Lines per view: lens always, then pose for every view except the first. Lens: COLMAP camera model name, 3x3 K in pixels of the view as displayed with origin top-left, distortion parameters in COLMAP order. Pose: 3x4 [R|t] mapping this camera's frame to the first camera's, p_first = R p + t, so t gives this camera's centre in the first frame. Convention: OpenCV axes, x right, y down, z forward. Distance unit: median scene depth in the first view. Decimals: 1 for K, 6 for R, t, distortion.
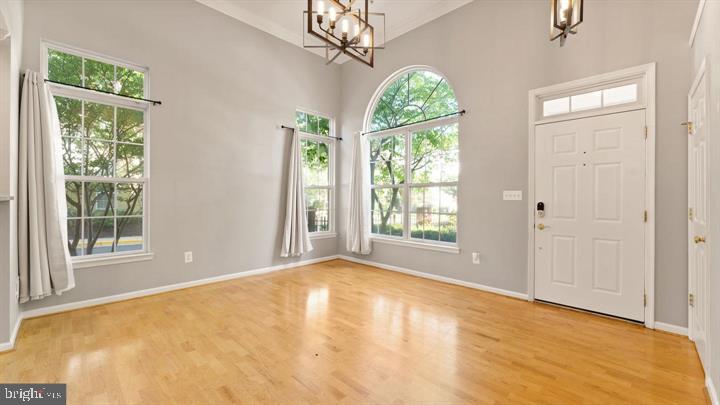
lens RADIAL K [[288.9, 0, 360.0], [0, 288.9, 202.5], [0, 0, 1]] dist [0.002263, 0.000485]
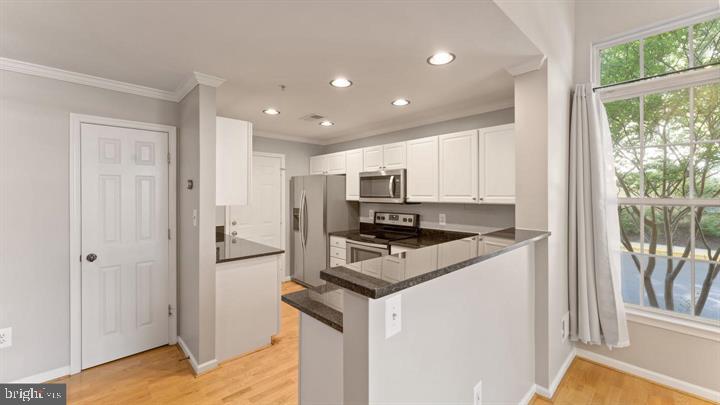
lens RADIAL K [[291.8, 0, 360.1], [0, 291.8, 191.8], [0, 0, 1]] dist [-0.001634, -0.000229]
pose [[-0.039288, -0.008943, -0.999188, -0.173193], [-0.011758, 0.999895, -0.008487, -0.086903], [0.999159, 0.011415, -0.039389, 0.291010]]
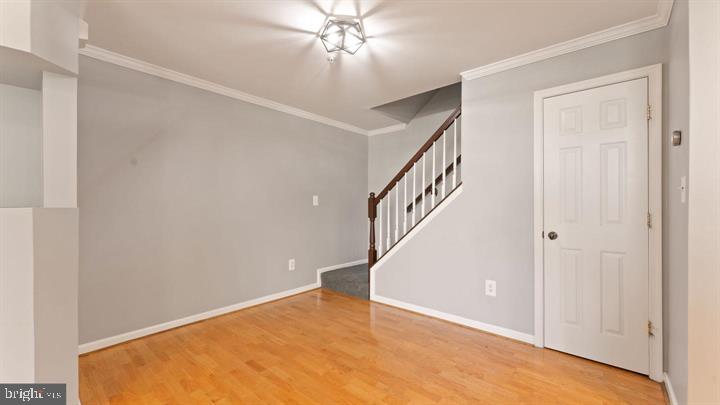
lens RADIAL K [[289.4, 0, 358.9], [0, 289.4, 204.8], [0, 0, 1]] dist [-0.001155, -0.000204]
pose [[-0.998745, -0.005877, -0.049740, -0.370934], [-0.006543, 0.999891, 0.013249, -0.002667], [0.049657, 0.013558, -0.998674, 0.265241]]
